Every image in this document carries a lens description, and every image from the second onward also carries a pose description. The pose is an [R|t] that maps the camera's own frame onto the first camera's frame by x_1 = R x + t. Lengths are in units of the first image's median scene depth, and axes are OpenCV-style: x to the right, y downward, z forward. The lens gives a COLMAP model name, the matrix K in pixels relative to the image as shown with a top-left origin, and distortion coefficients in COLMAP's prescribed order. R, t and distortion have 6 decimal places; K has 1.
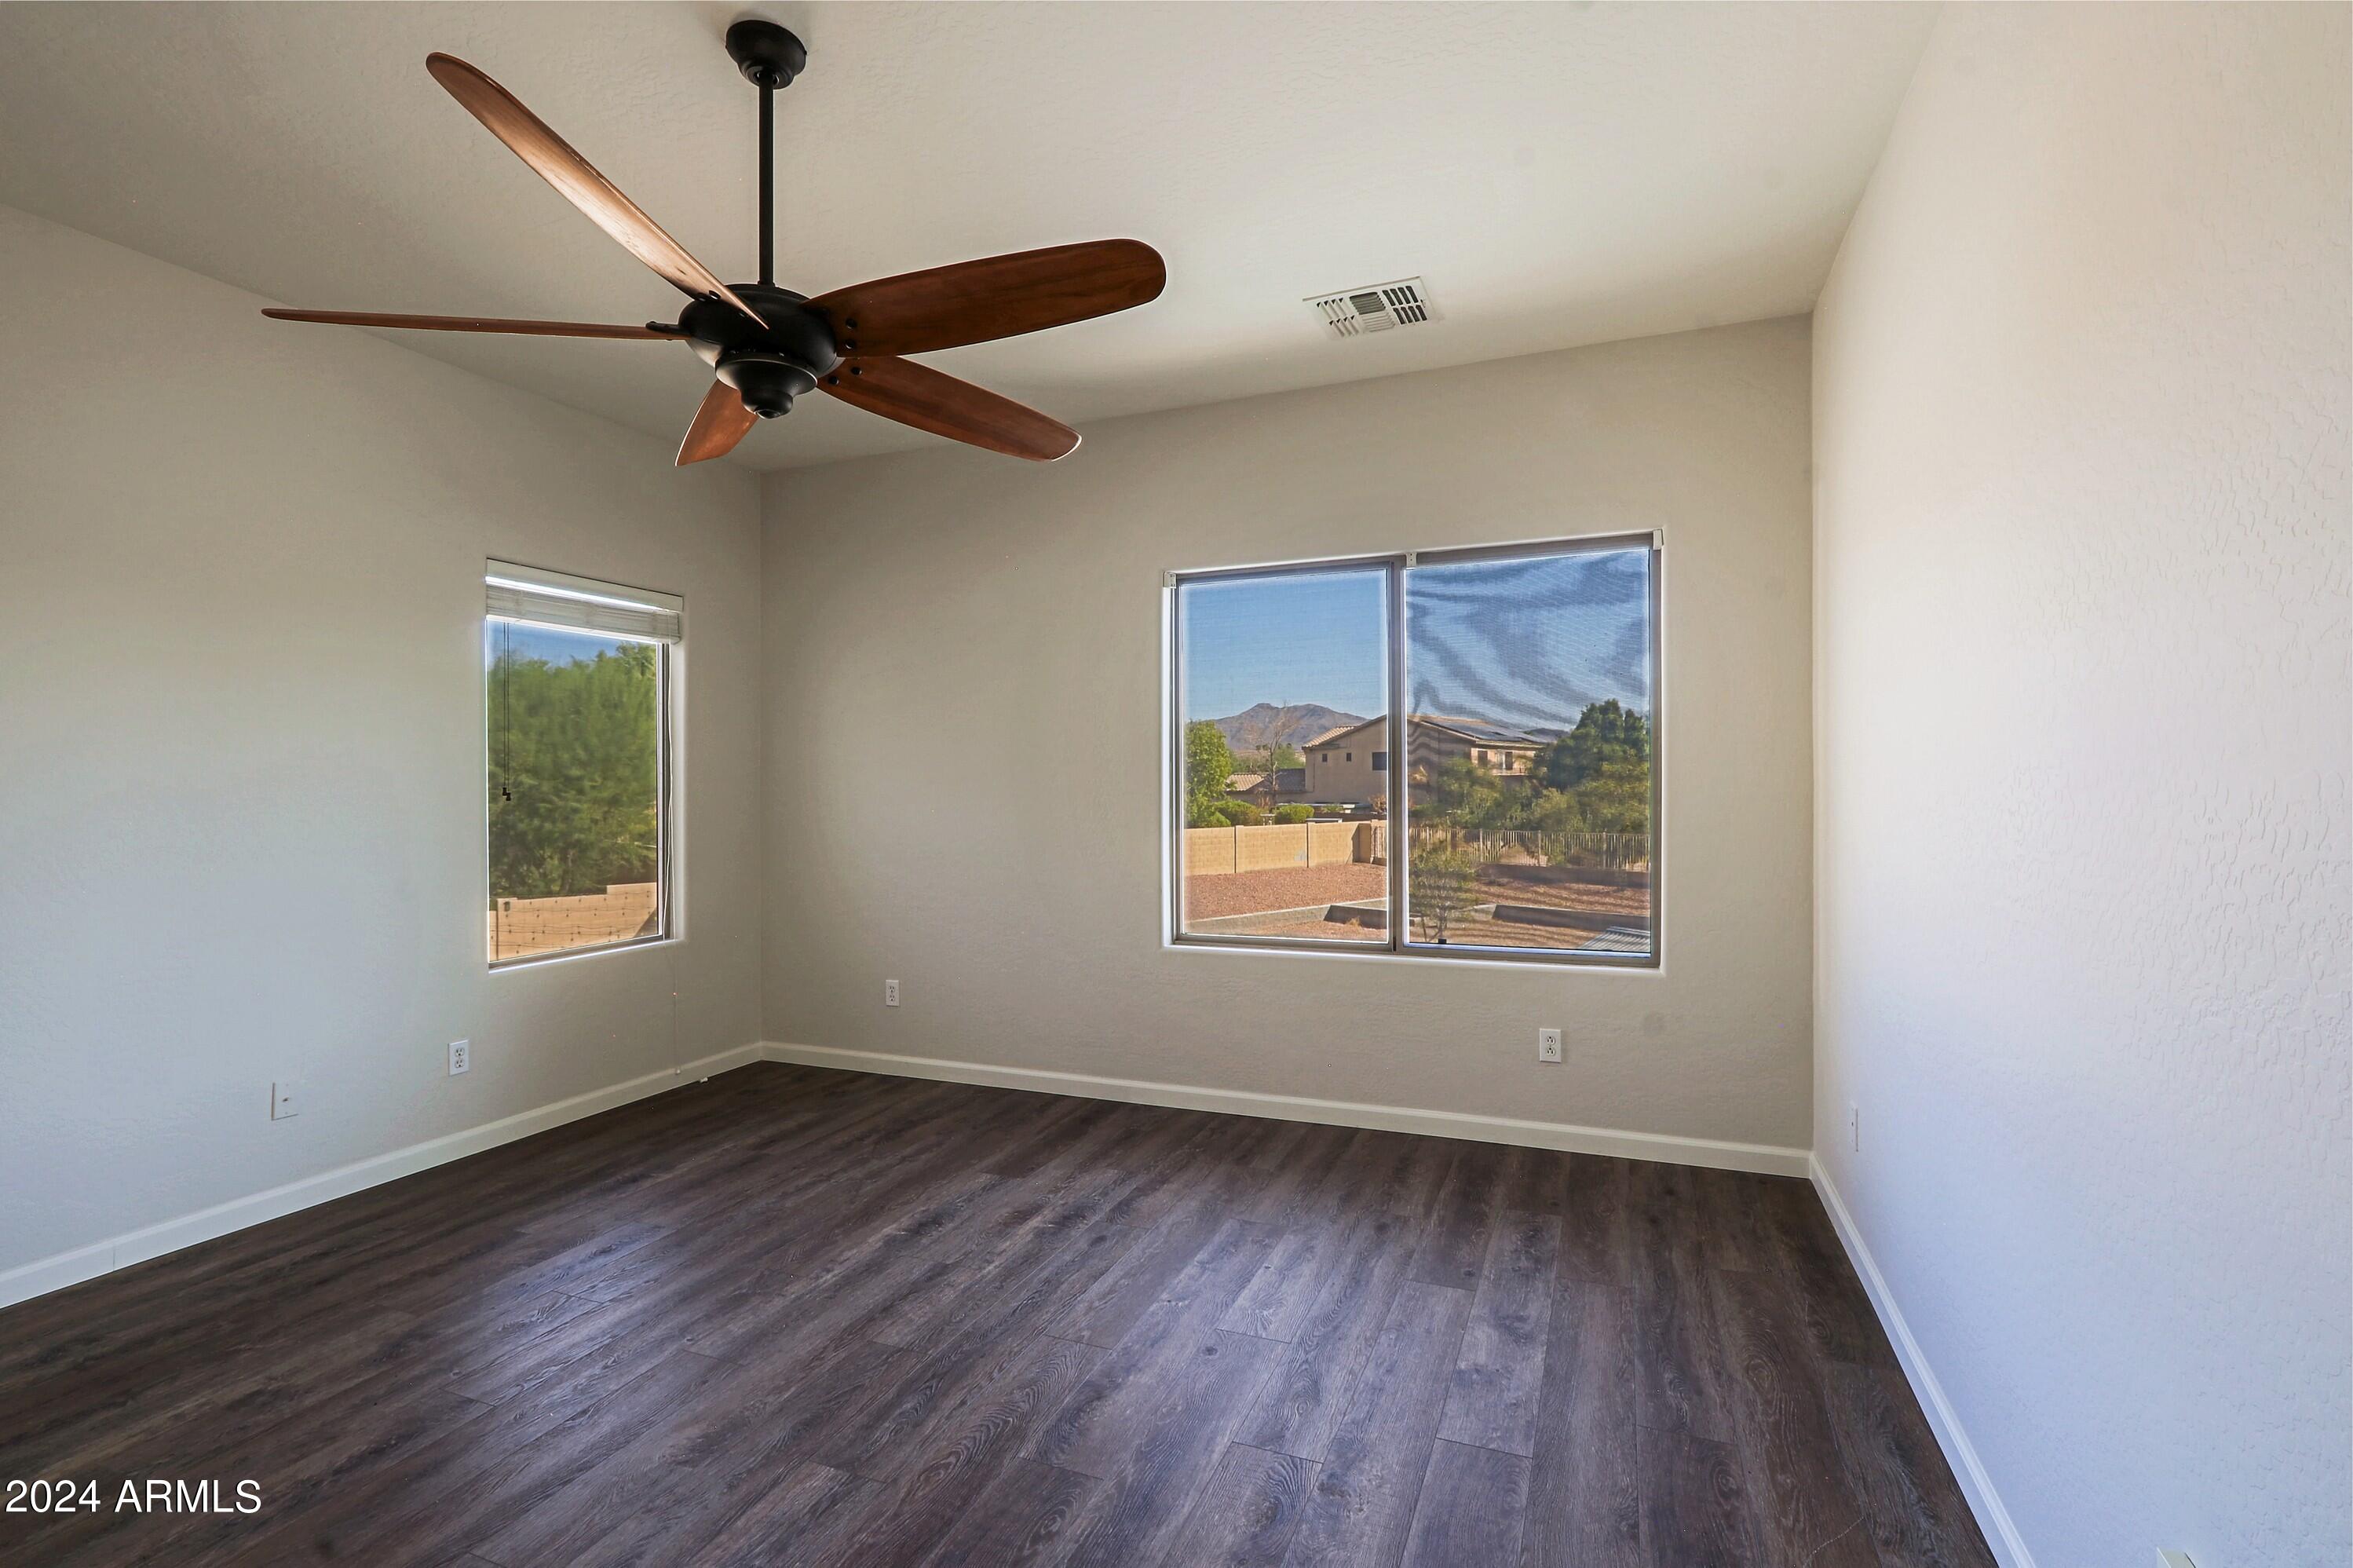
lens RADIAL K [[1107.9, 0, 1163.4], [0, 1107.9, 784.8], [0, 0, 1]] dist [-0.008059, 0.002390]
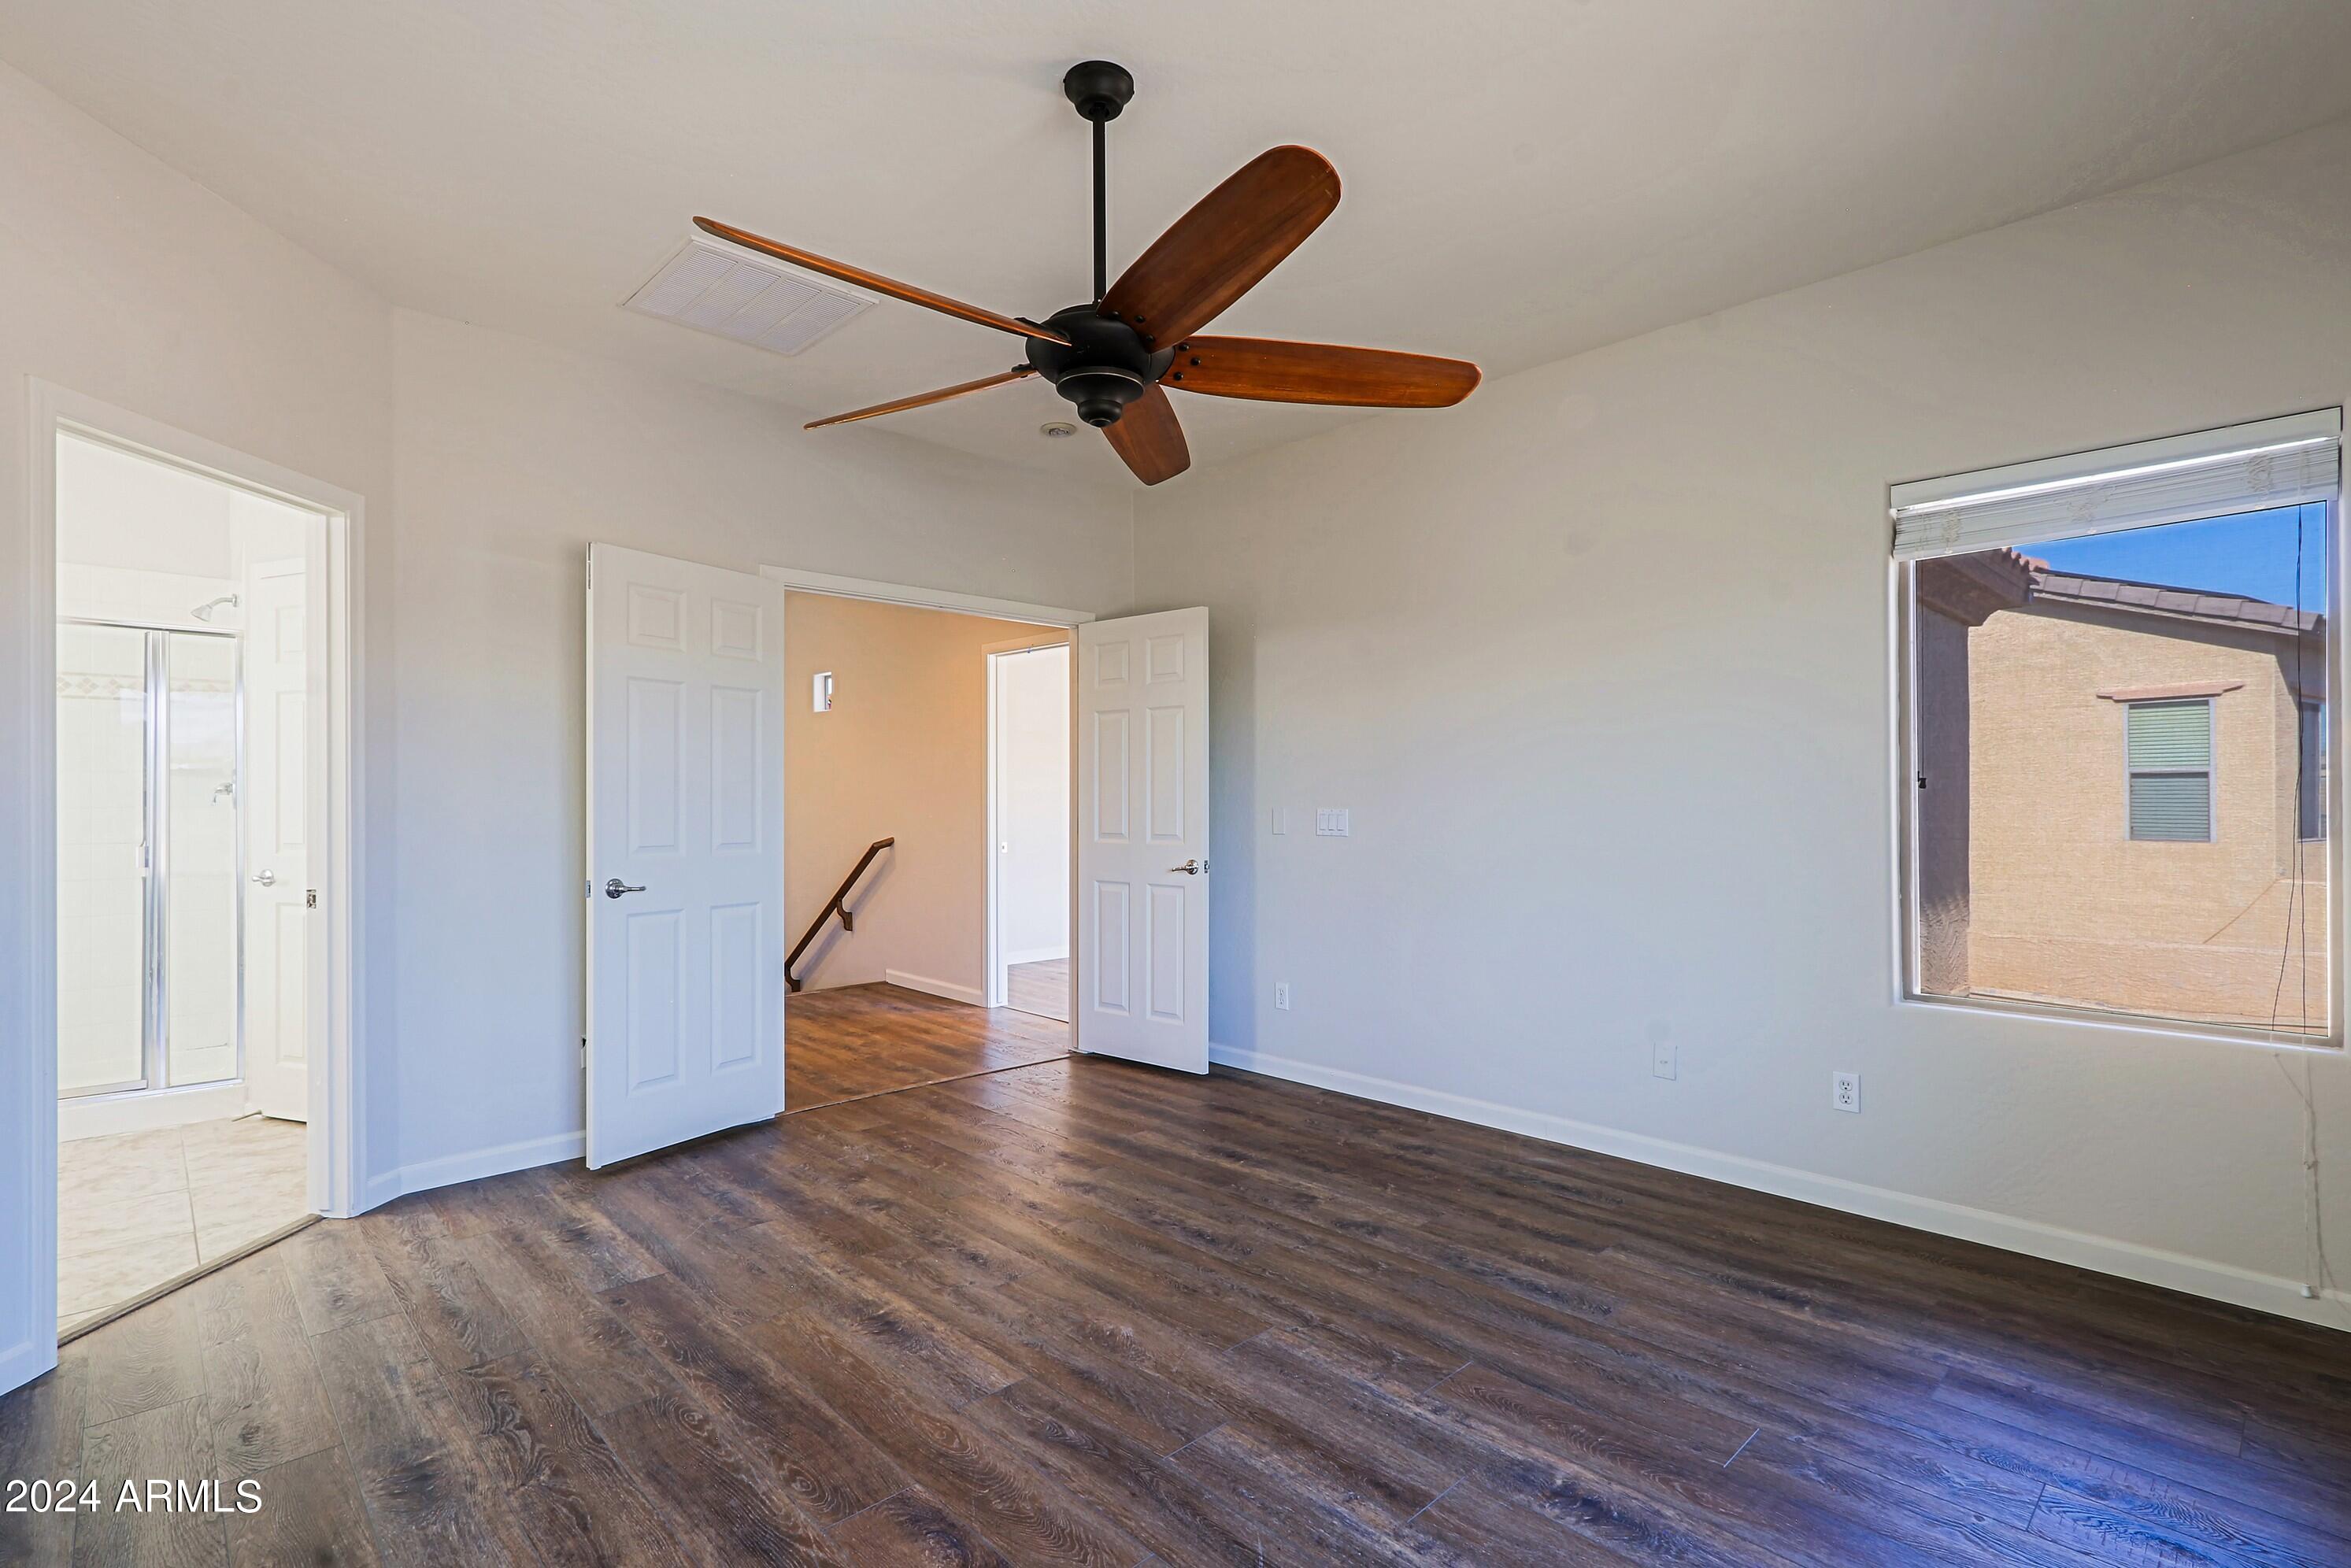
lens RADIAL K [[1106.7, 0, 1166.9], [0, 1106.7, 790.7], [0, 0, 1]] dist [-0.008059, 0.002390]
pose [[-0.413918, 0.003404, -0.910308, 0.446797], [0.004304, 0.999989, 0.001783, 0.013810], [0.910304, -0.003180, -0.413928, 1.120566]]
